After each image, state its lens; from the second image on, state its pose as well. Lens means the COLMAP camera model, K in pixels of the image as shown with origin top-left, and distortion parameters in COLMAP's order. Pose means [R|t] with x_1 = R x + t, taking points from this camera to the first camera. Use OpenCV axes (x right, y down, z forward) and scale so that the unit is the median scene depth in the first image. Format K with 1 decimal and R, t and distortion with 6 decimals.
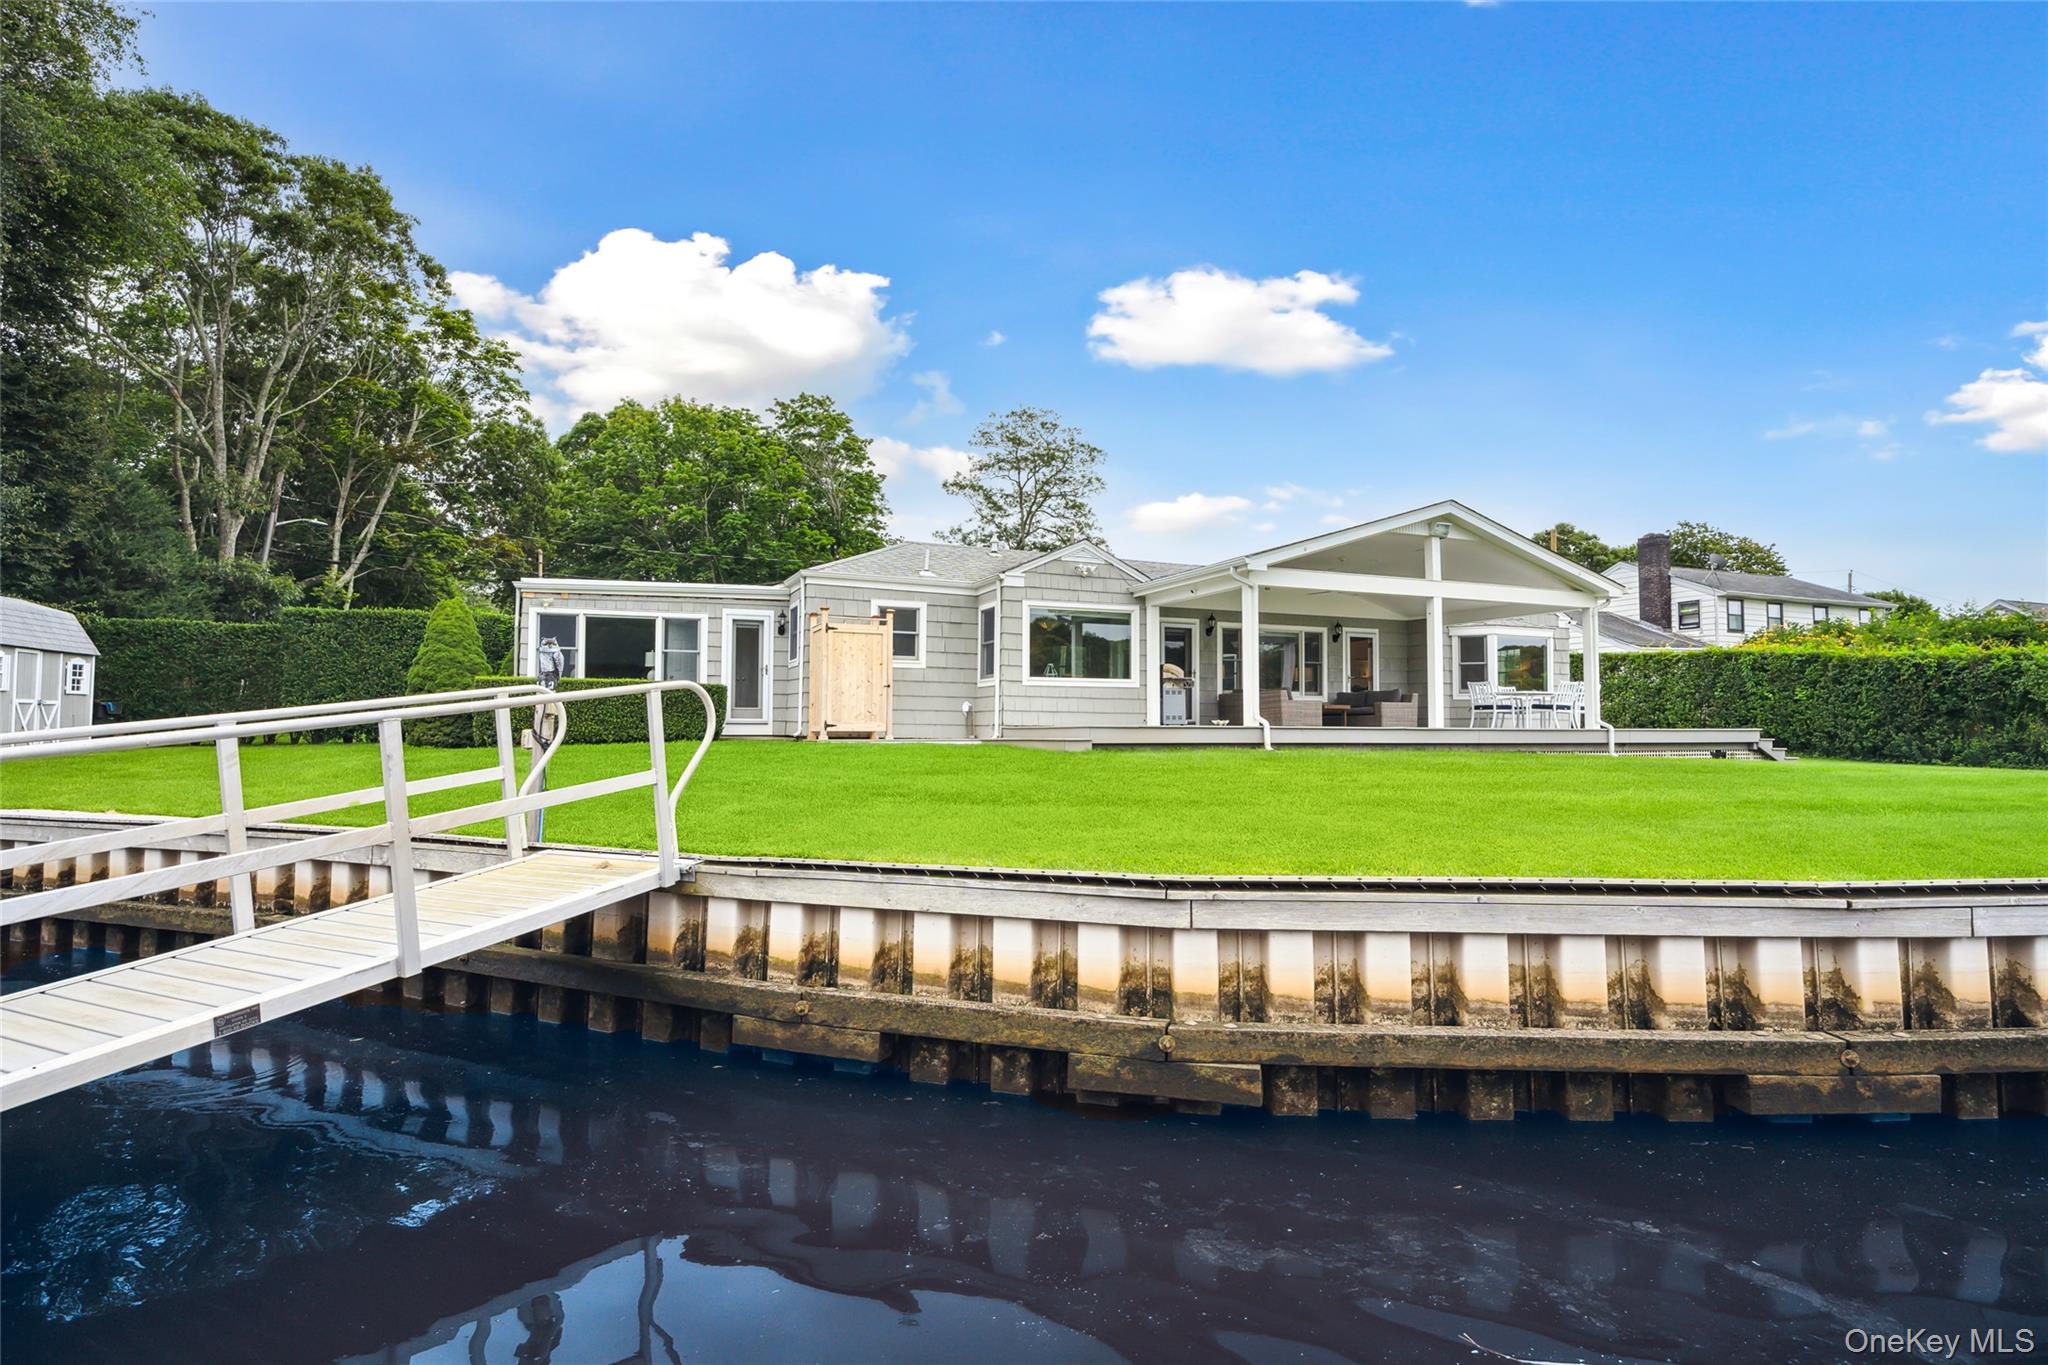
lens RADIAL K [[966.8, 0, 1024.0], [0, 966.8, 682.5], [0, 0, 1]] dist [0.001688, -0.000098]
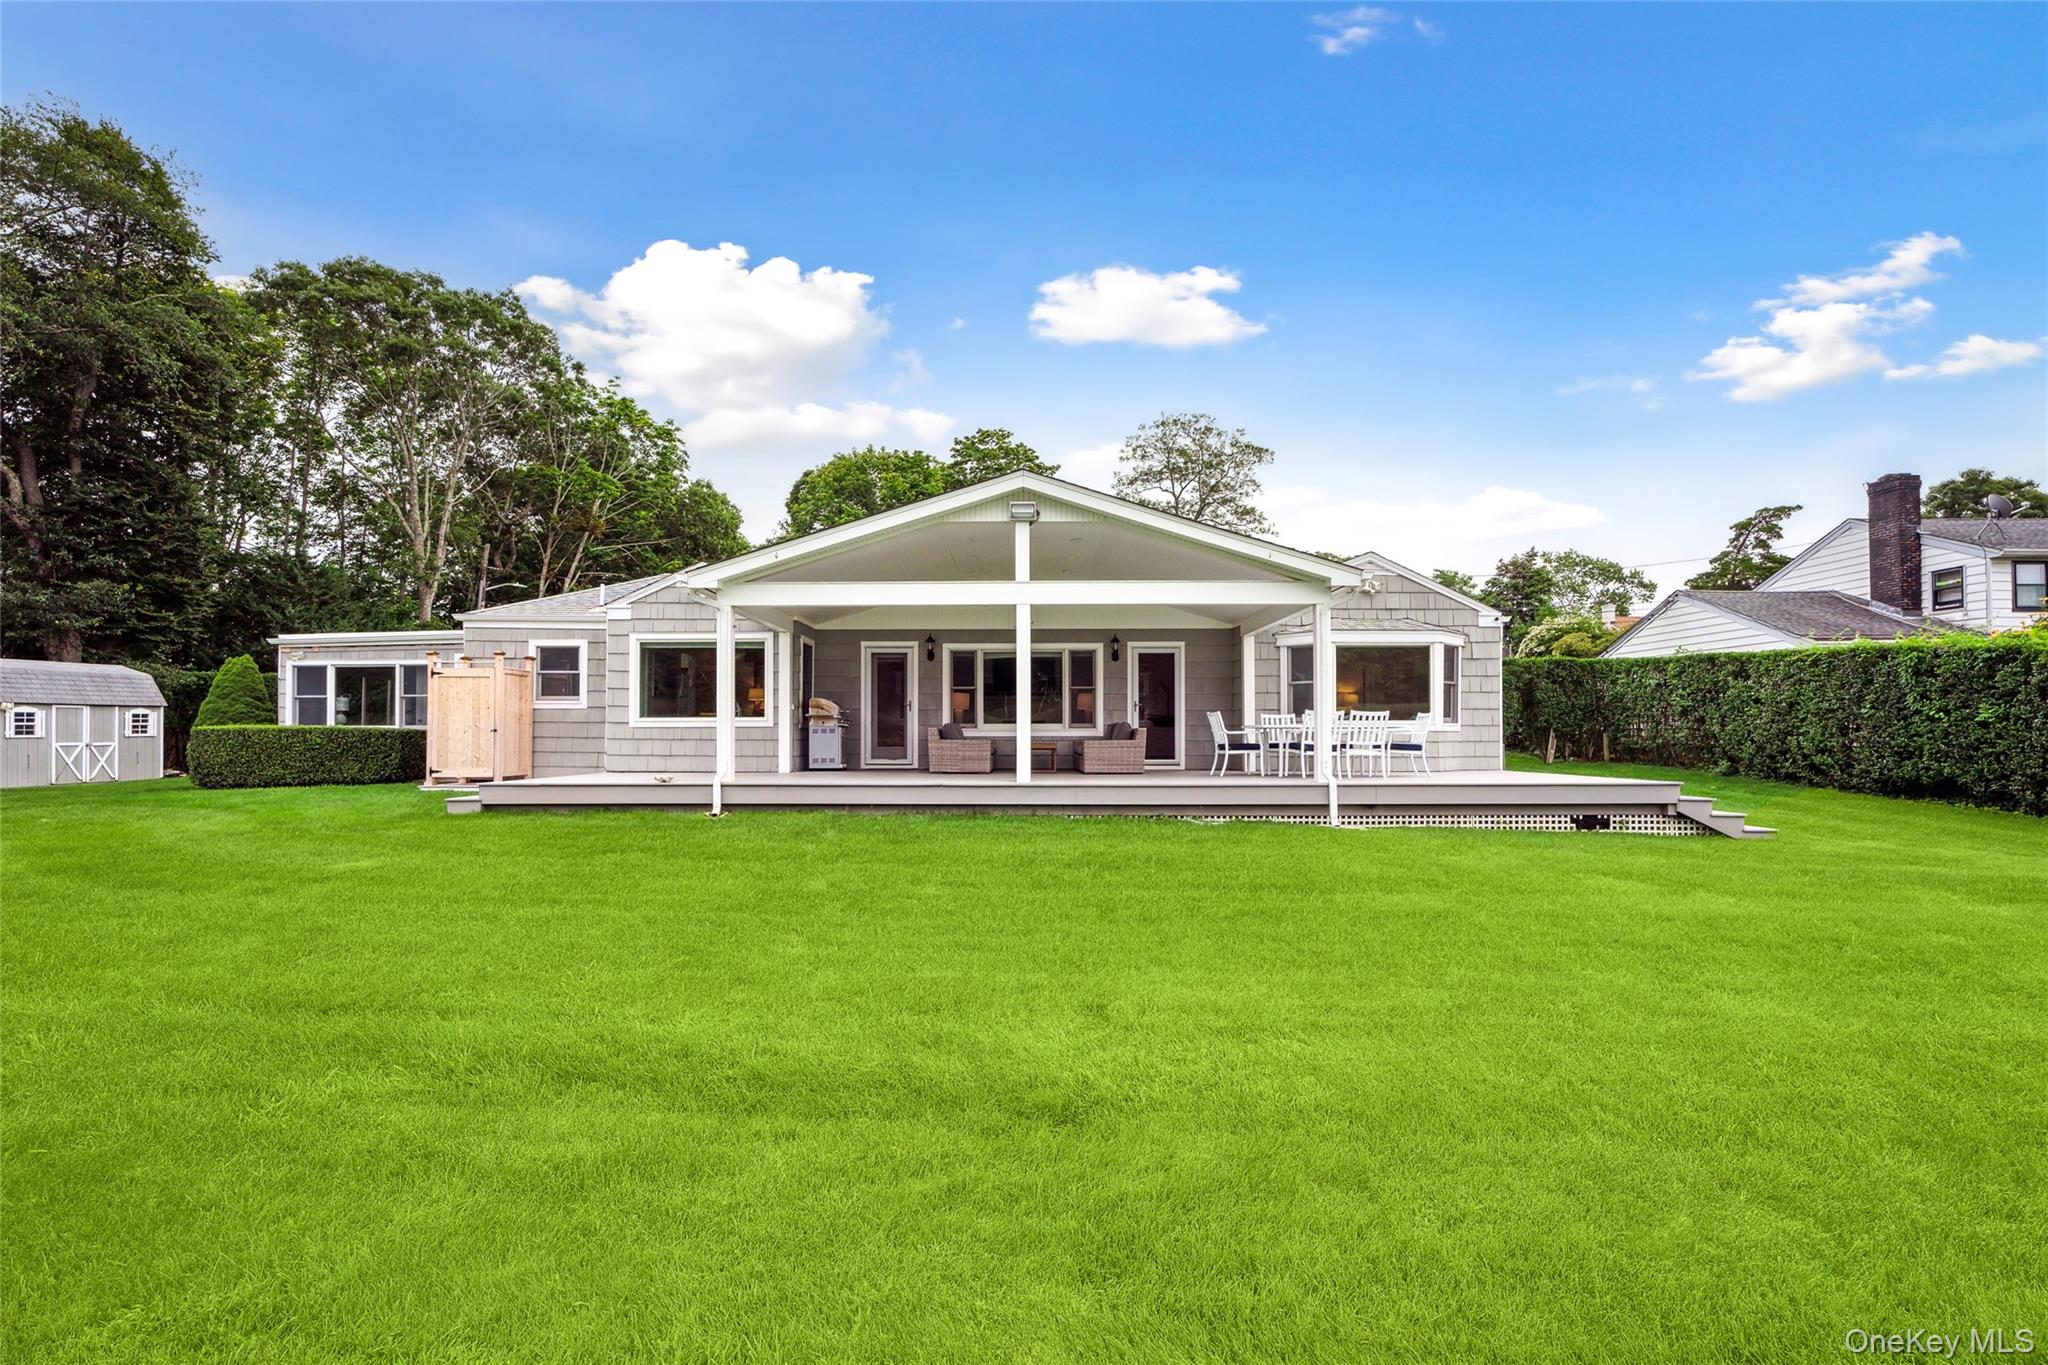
lens RADIAL K [[907.0, 0, 1024.0], [0, 907.0, 682.5], [0, 0, 1]] dist [0.000916, 0.000149]
pose [[0.927276, -0.026526, -0.373437, 0.523477], [0.022137, 0.999626, -0.016036, -0.013561], [0.373723, 0.006603, 0.927517, 0.272067]]
